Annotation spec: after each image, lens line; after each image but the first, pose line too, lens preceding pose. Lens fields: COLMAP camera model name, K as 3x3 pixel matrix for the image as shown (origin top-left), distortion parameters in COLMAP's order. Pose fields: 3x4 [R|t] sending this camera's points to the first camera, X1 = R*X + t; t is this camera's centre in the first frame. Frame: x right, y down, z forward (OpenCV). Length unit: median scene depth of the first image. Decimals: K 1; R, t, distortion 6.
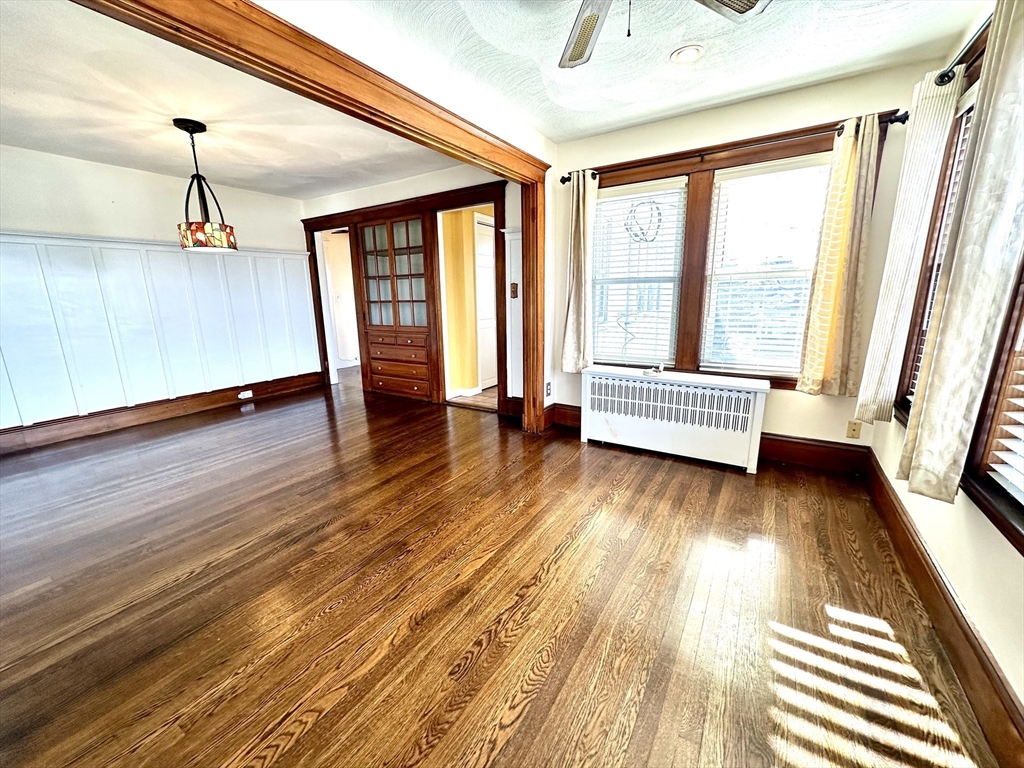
lens RADIAL K [[405.9, 0, 510.9], [0, 405.9, 385.0], [0, 0, 1]] dist [-0.002257, 0.000422]
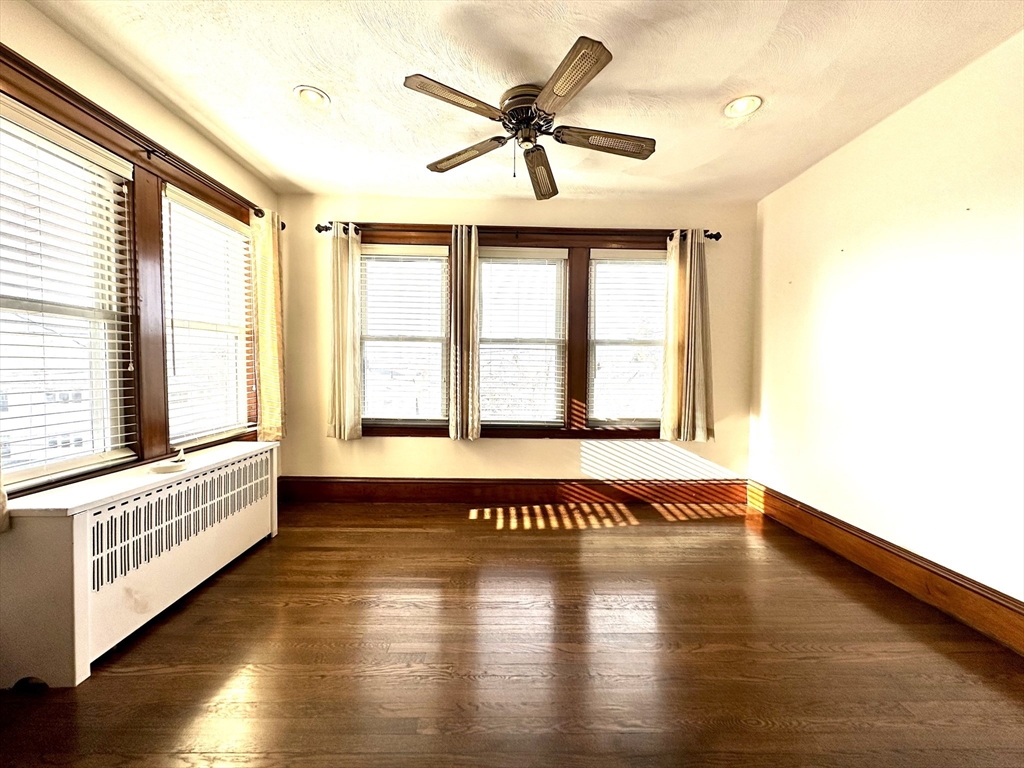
lens RADIAL K [[405.9, 0, 510.9], [0, 405.9, 385.0], [0, 0, 1]] dist [-0.002257, 0.000422]
pose [[-0.555727, -0.025997, 0.830958, -0.301320], [0.173286, 0.973936, 0.146360, -0.103610], [-0.813105, 0.225329, -0.536738, 0.609268]]
